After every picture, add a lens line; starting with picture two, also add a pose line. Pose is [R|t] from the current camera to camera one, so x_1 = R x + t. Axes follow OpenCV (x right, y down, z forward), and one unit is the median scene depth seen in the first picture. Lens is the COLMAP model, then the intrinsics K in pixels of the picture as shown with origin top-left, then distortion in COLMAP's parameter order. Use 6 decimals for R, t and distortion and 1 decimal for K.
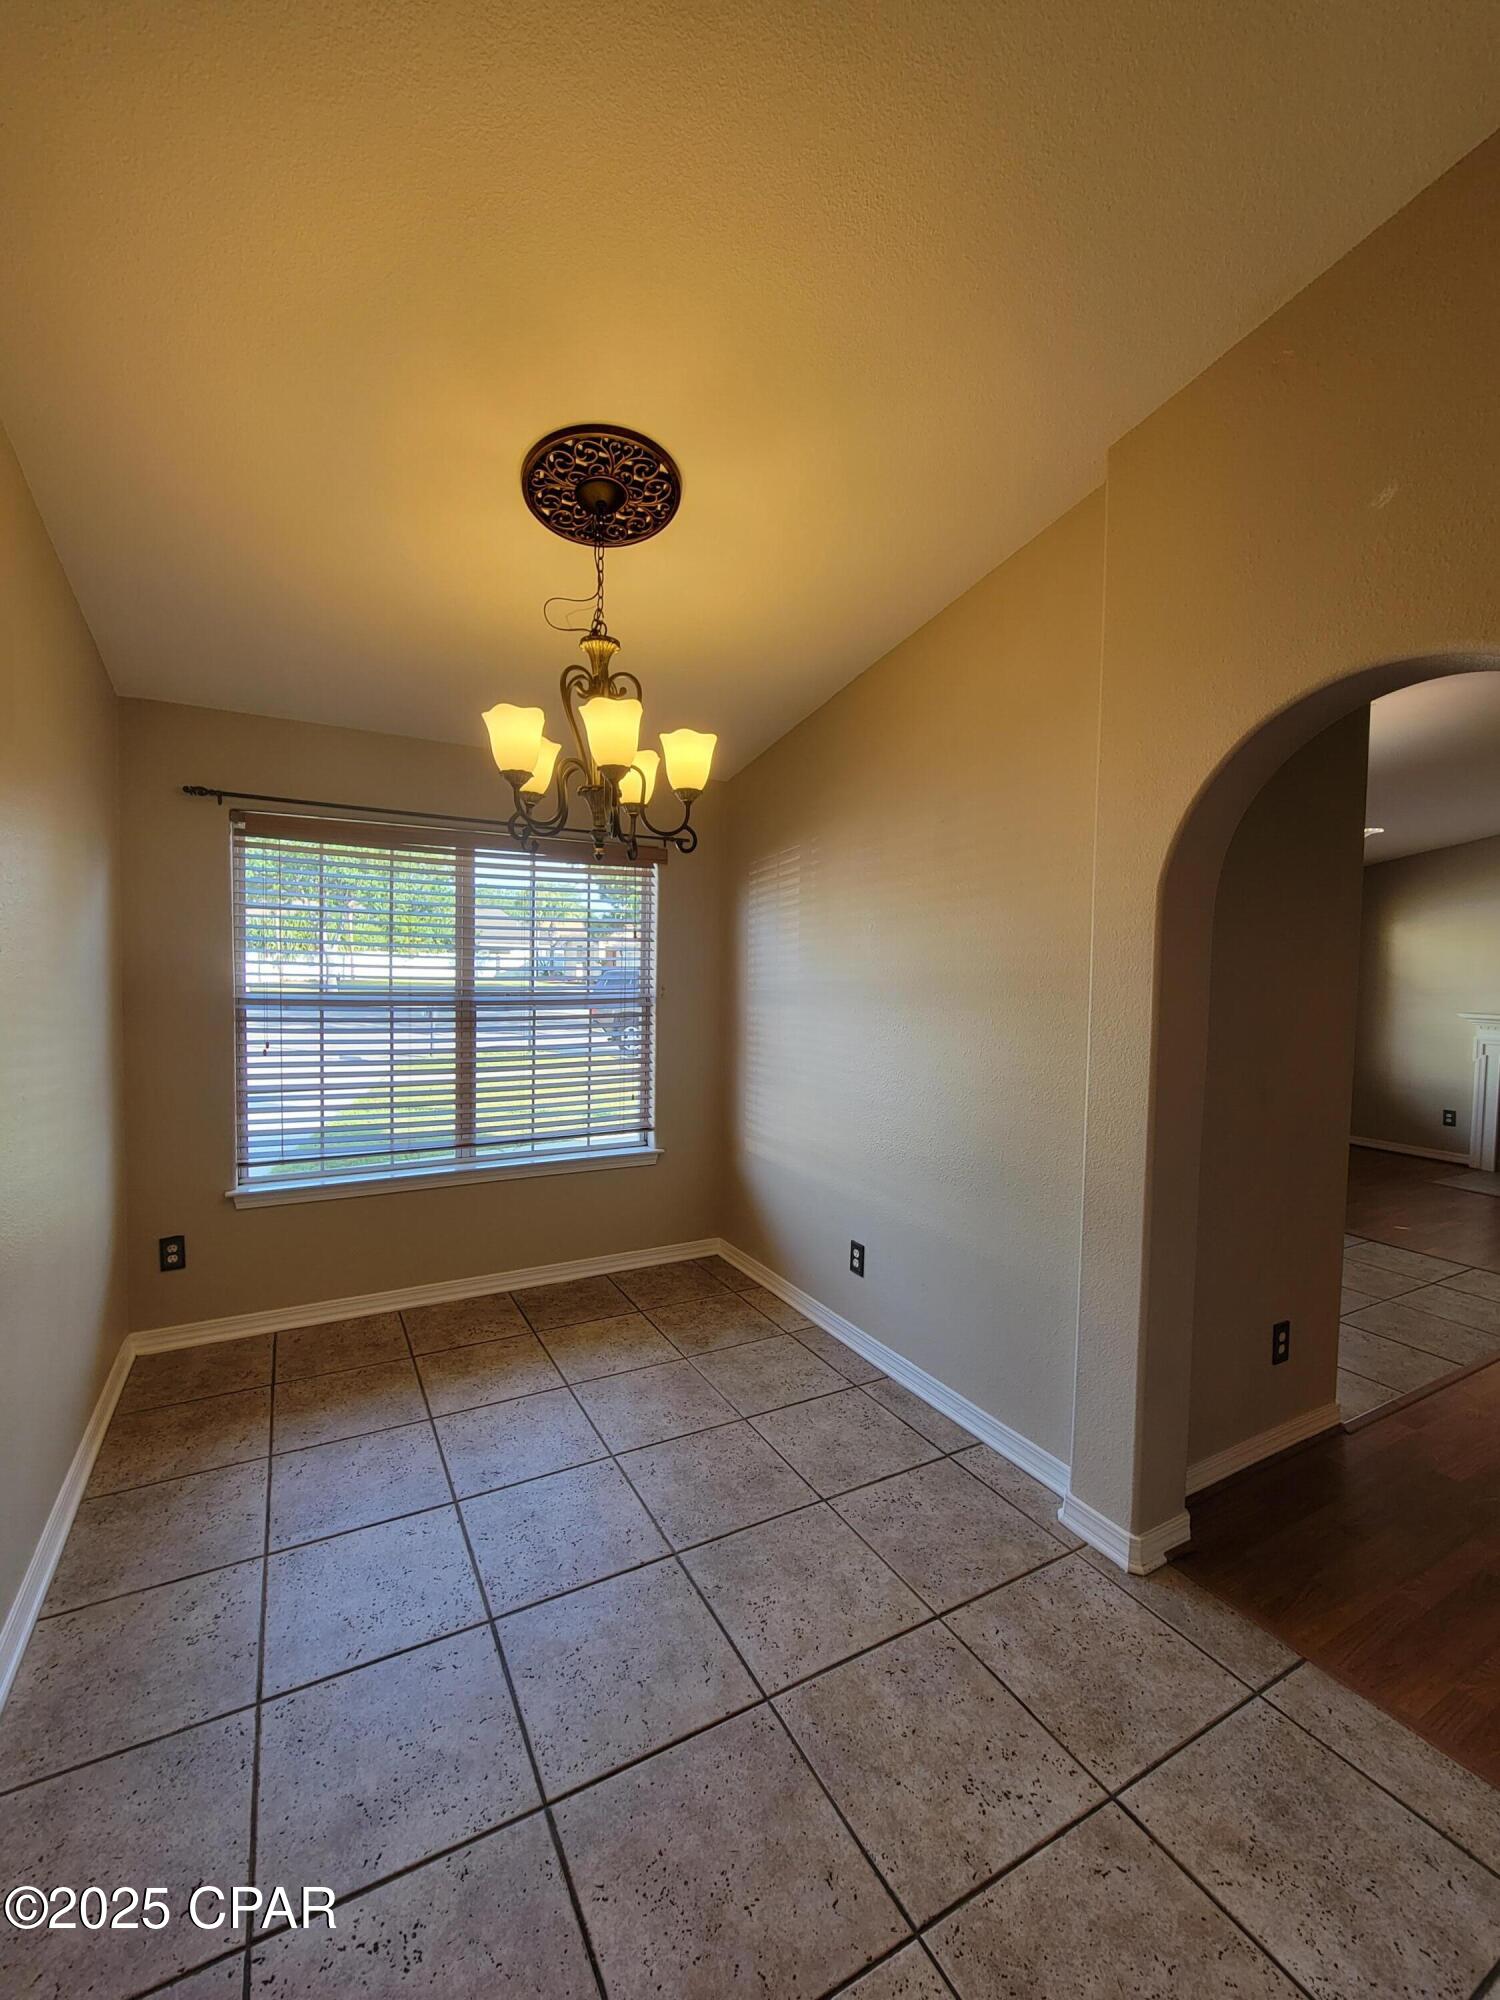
lens RADIAL K [[817.5, 0, 738.3], [0, 817.5, 998.7], [0, 0, 1]] dist [0.003678, -0.003165]
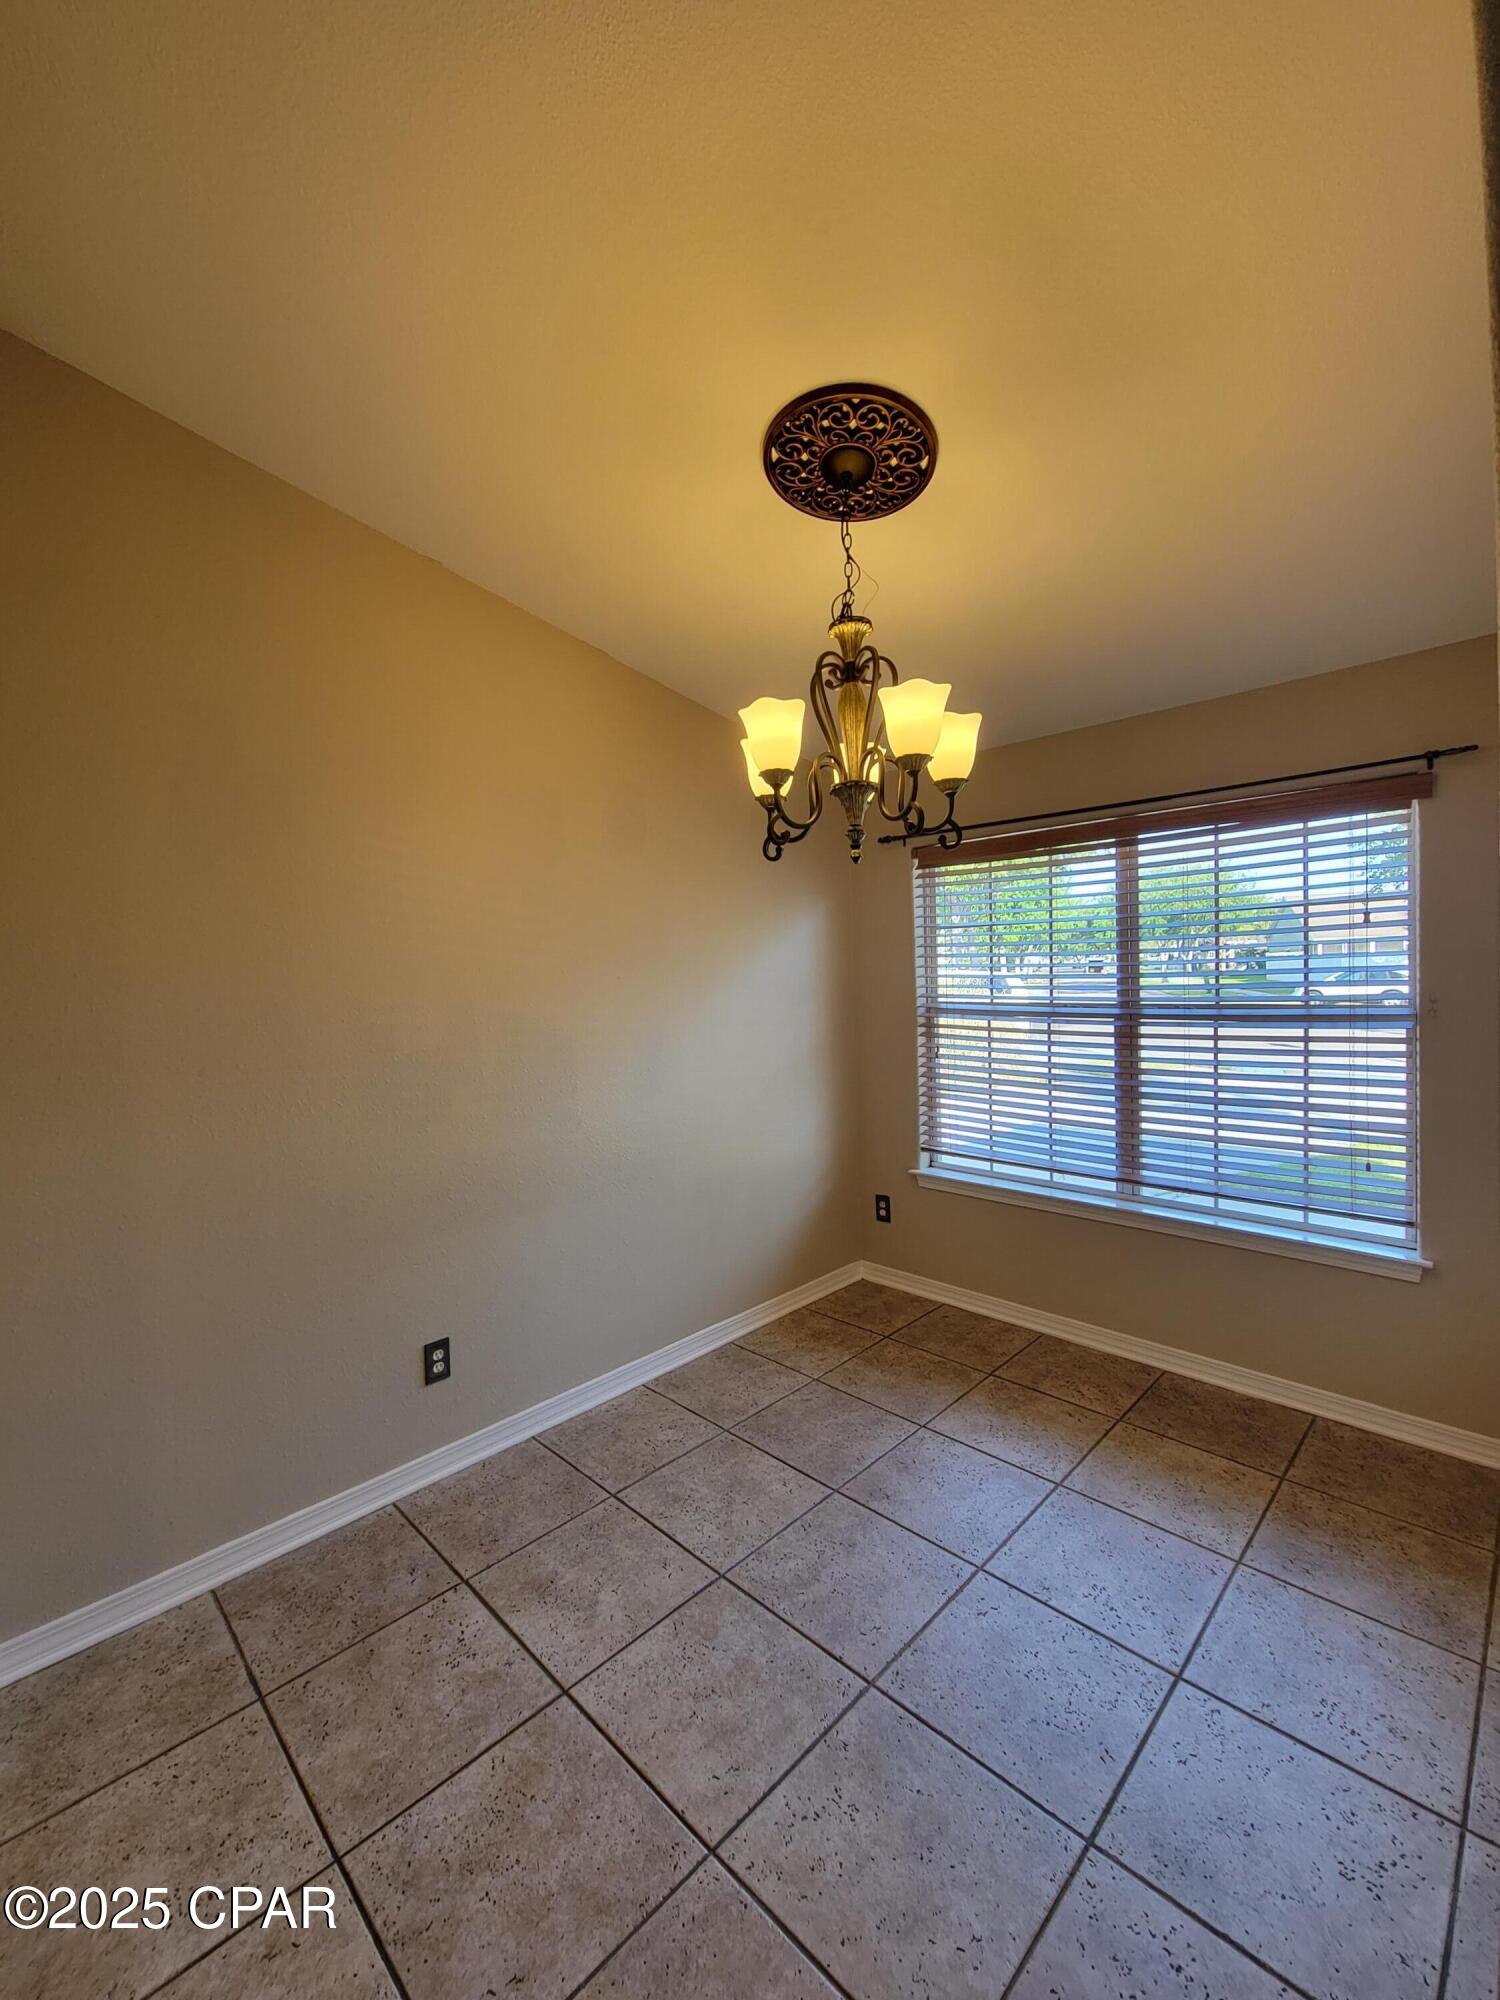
lens RADIAL K [[816.1, 0, 726.8], [0, 816.1, 1004.7], [0, 0, 1]] dist [0.009651, -0.005536]
pose [[0.271602, 0.010449, -0.962353, 0.463423], [-0.007785, 0.999932, 0.008660, -0.013192], [0.962378, 0.005140, 0.271665, 0.429416]]
